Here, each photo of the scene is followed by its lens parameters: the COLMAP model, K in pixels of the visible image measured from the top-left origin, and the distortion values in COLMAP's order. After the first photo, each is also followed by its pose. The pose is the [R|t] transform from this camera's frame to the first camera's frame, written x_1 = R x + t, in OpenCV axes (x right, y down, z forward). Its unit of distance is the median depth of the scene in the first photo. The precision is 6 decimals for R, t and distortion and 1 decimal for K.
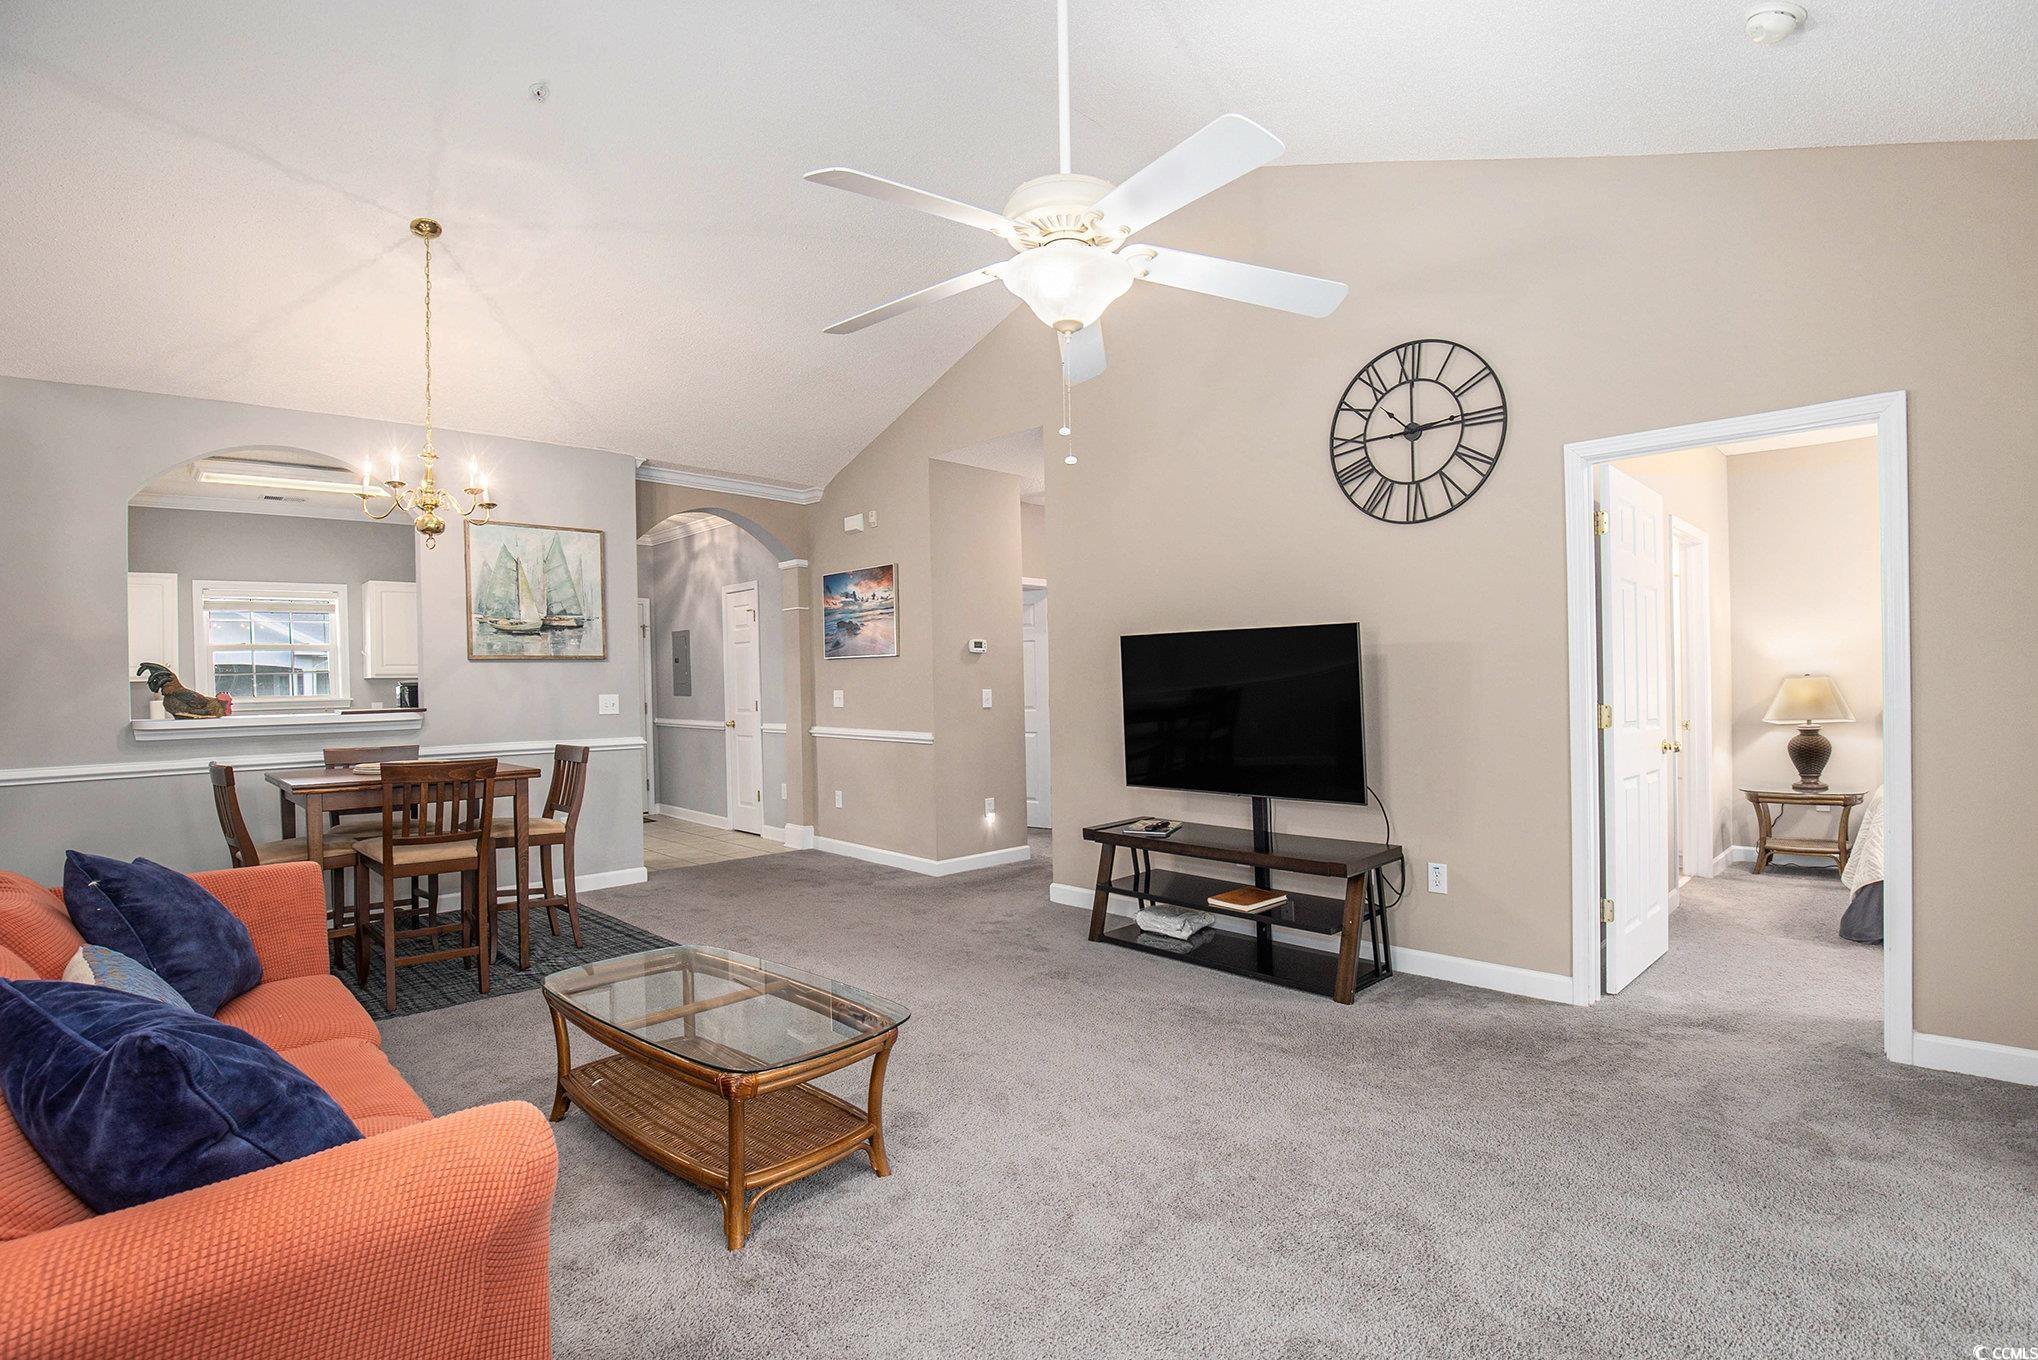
lens RADIAL K [[945.1, 0, 1030.7], [0, 945.1, 621.9], [0, 0, 1]] dist [0.001195, -0.000015]
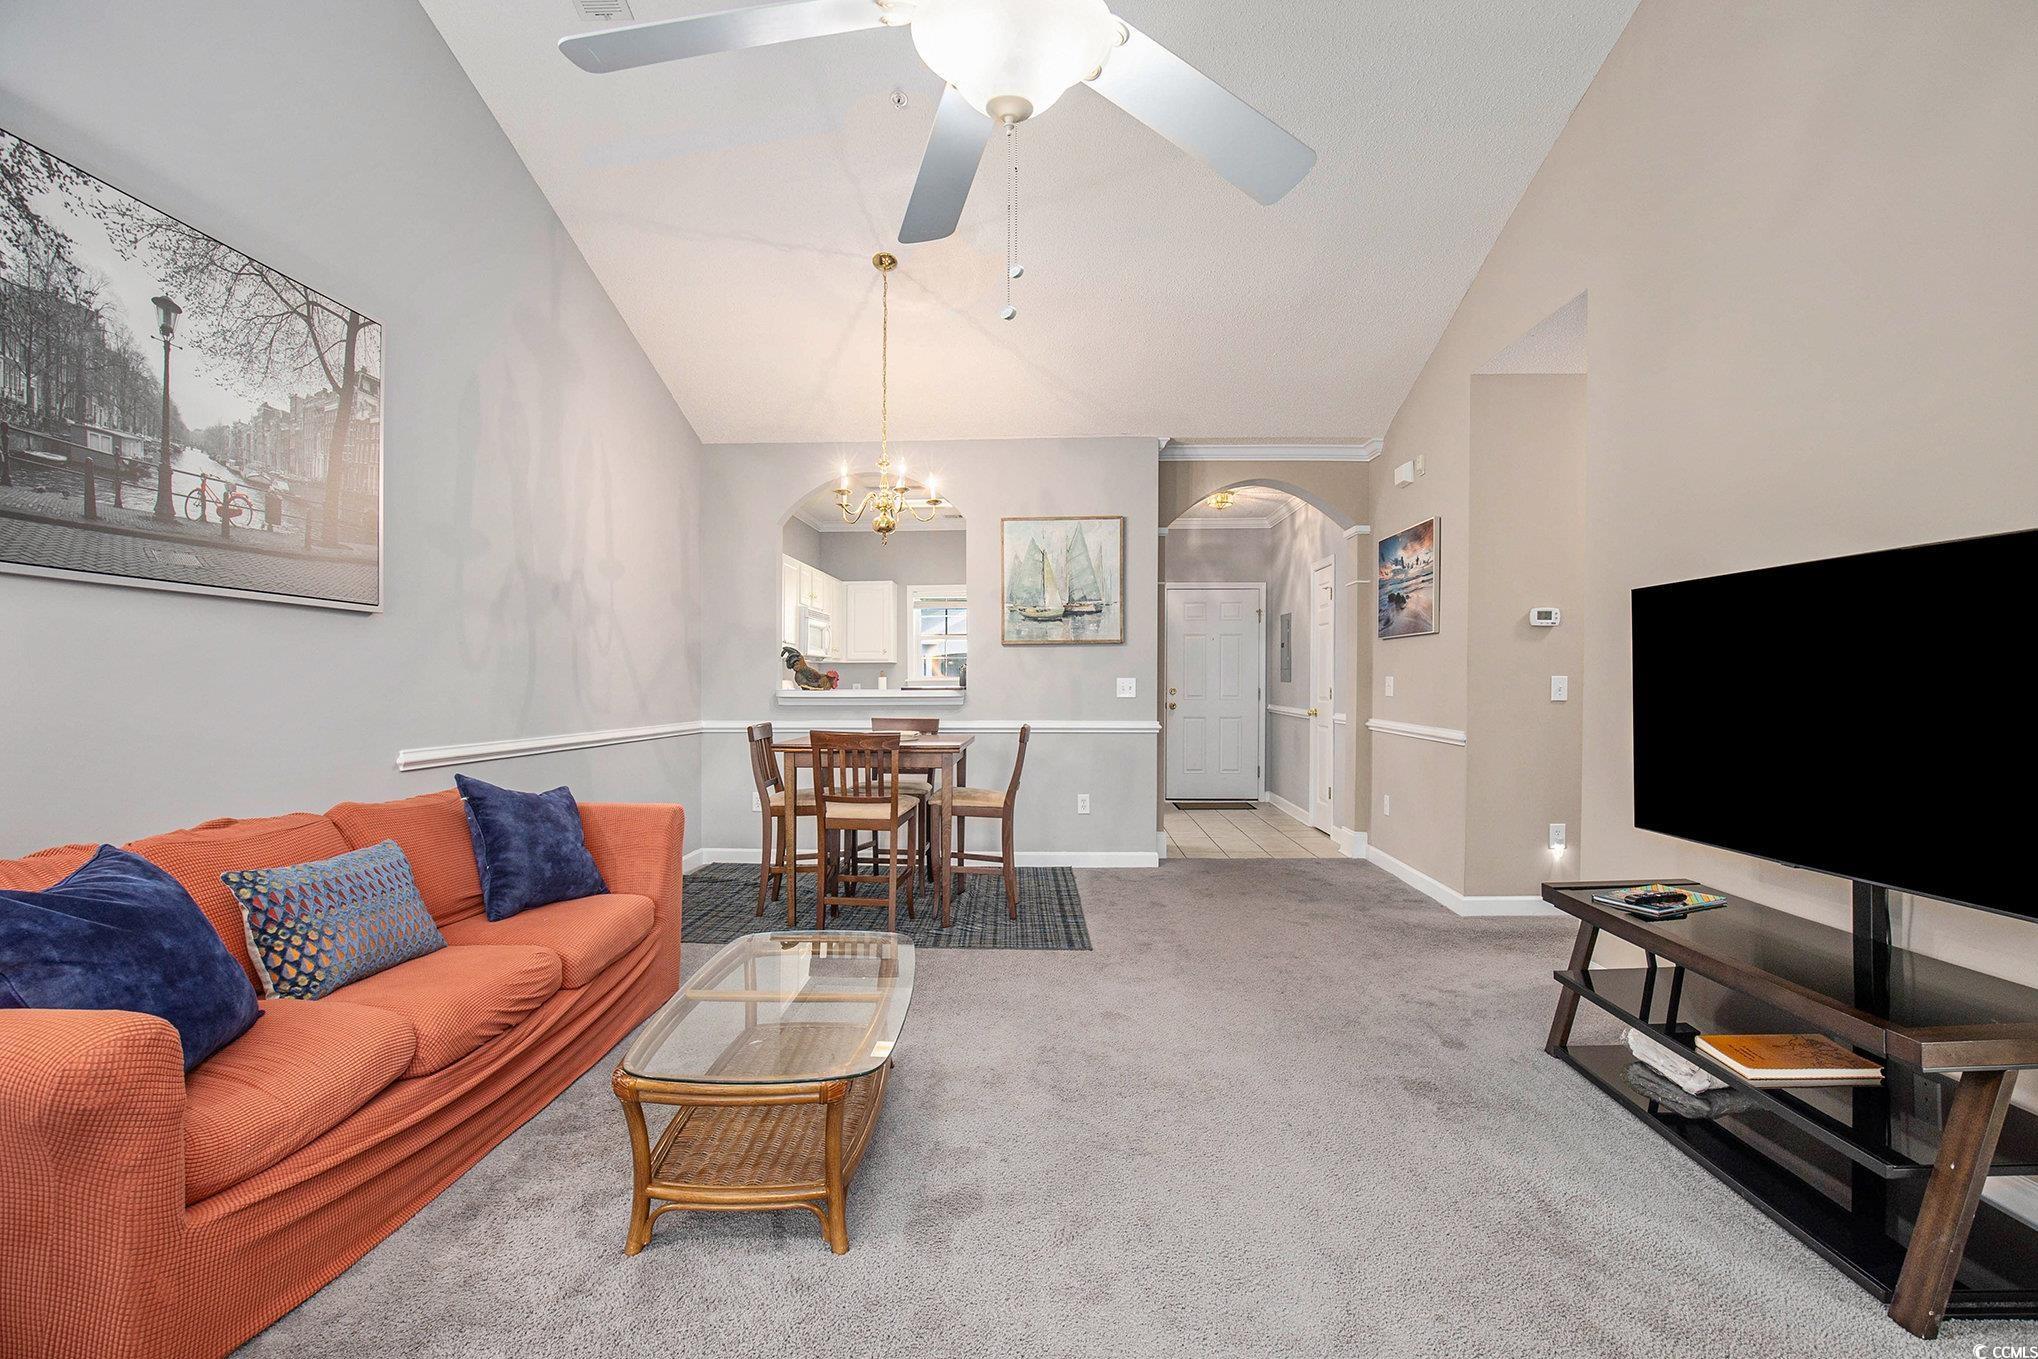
lens RADIAL K [[960.9, 0, 1034.4], [0, 960.9, 646.0], [0, 0, 1]] dist [-0.002758, 0.004693]
pose [[0.711389, -0.014630, -0.702646, 0.207785], [0.041122, 0.998937, 0.020835, 0.017805], [0.701594, -0.043716, 0.711234, 0.205721]]
